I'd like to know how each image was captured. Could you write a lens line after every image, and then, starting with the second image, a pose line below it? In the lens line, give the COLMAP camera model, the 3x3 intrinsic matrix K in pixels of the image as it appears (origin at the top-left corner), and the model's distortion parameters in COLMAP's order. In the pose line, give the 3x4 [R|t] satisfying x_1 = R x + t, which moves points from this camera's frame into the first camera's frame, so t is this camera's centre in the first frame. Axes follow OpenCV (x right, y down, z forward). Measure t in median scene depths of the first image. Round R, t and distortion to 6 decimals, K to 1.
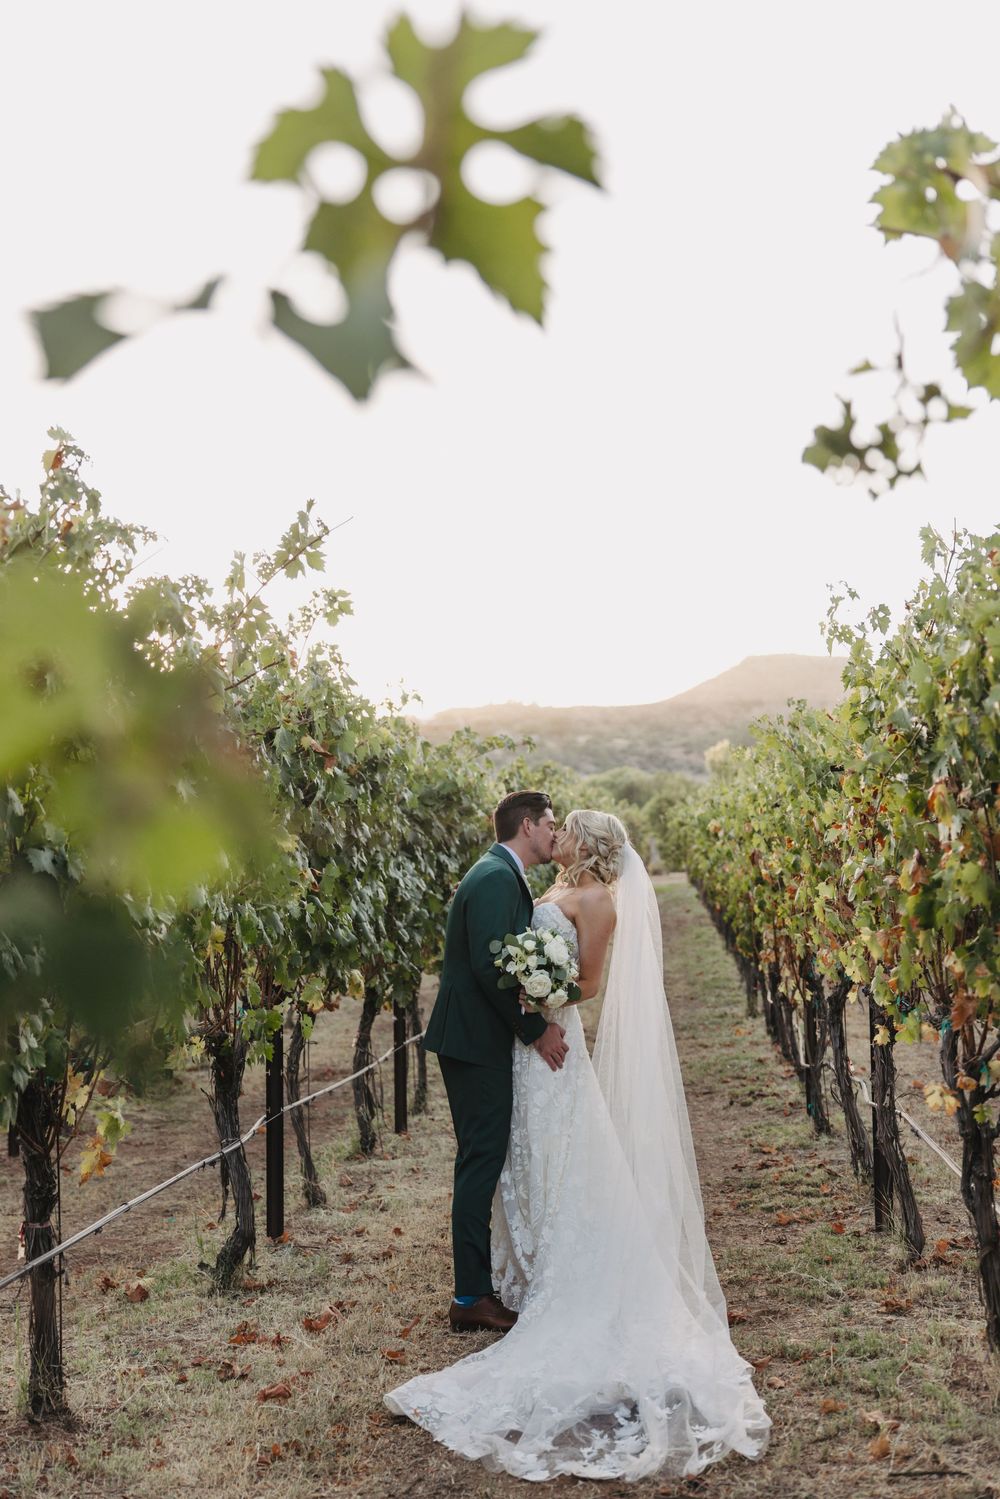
lens RADIAL K [[2035.4, 0, 500.0], [0, 2035.4, 749.5], [0, 0, 1]] dist [-0.001747, 0.019615]
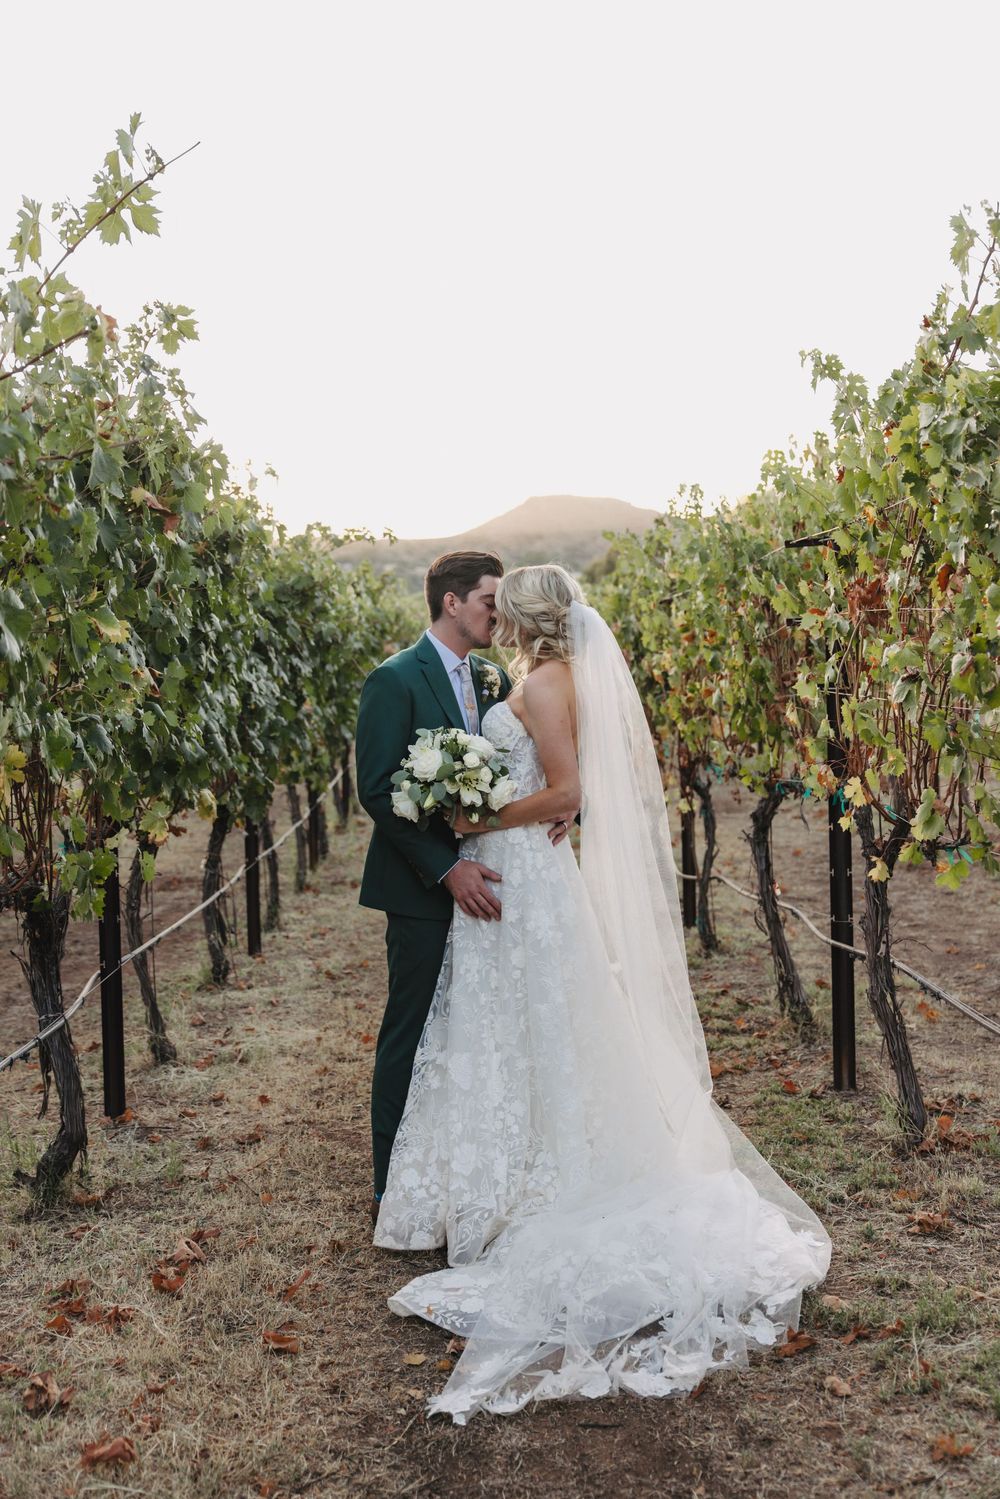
lens RADIAL K [[1559.9, 0, 500.0], [0, 1559.9, 749.5], [0, 0, 1]] dist [-0.020851, 0.000532]
pose [[0.992070, -0.011918, 0.125120, -0.032198], [-0.000865, 0.994823, 0.101619, 0.027165], [-0.125684, -0.100921, 0.986924, 0.365480]]
